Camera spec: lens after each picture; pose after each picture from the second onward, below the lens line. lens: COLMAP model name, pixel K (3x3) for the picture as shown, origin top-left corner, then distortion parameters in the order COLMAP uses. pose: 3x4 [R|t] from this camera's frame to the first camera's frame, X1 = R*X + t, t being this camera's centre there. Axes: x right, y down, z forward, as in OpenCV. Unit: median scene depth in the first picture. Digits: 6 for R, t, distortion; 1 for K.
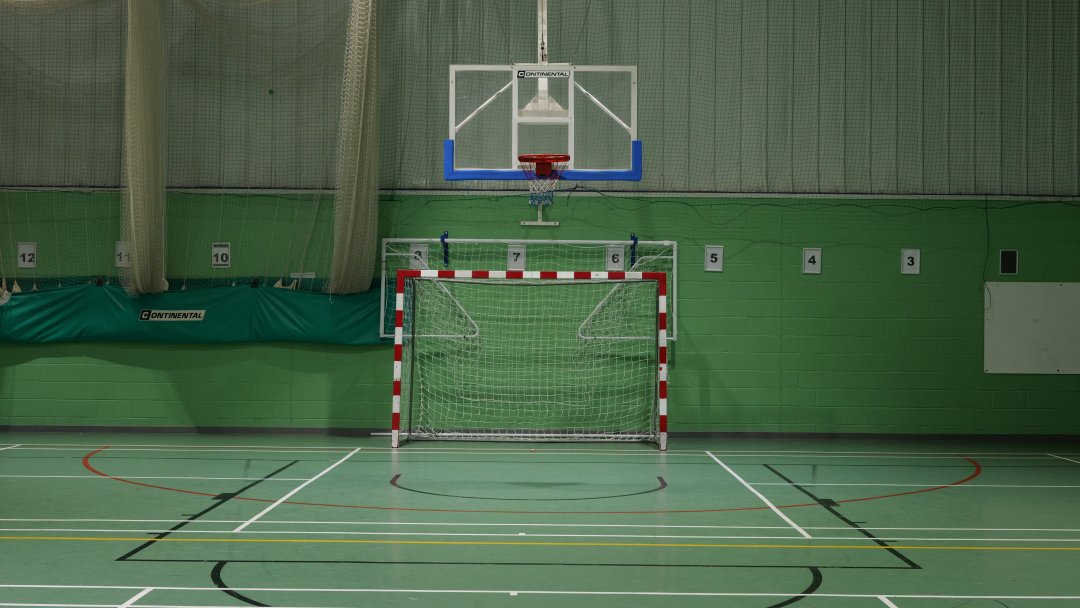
lens RADIAL K [[1304.9, 0, 540.0], [0, 1304.9, 304.0], [0, 0, 1]] dist [0.026944, 0.013710]
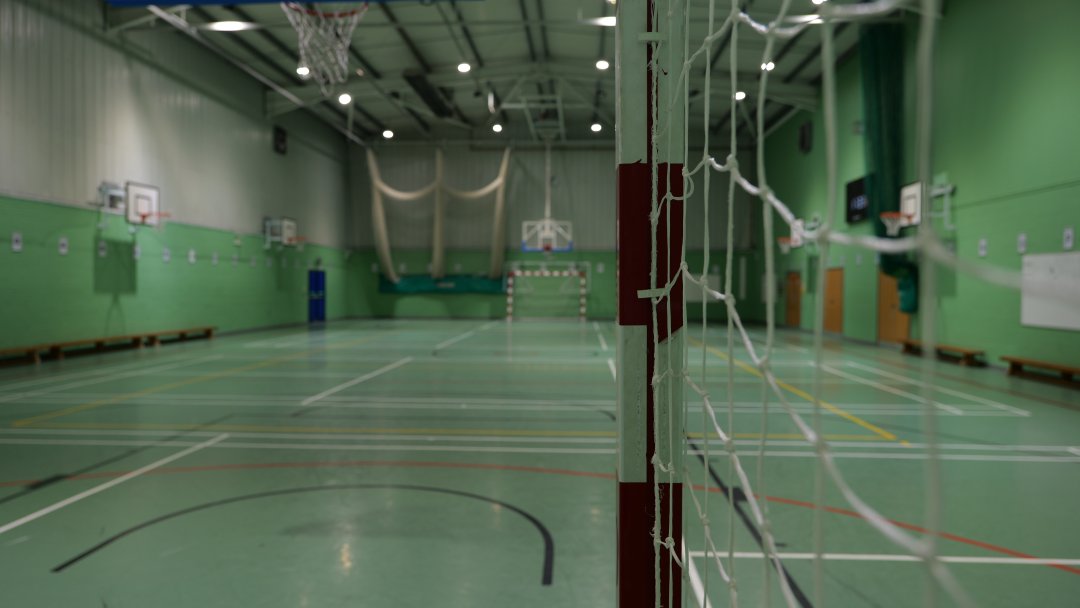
lens RADIAL K [[763.8, 0, 540.6], [0, 763.8, 292.4], [0, 0, 1]] dist [-0.003598, -0.001584]
pose [[0.998941, -0.002239, -0.045944, 0.067942], [0.003109, 0.999817, 0.018858, -0.009287], [0.045894, -0.018981, 0.998766, -1.029820]]
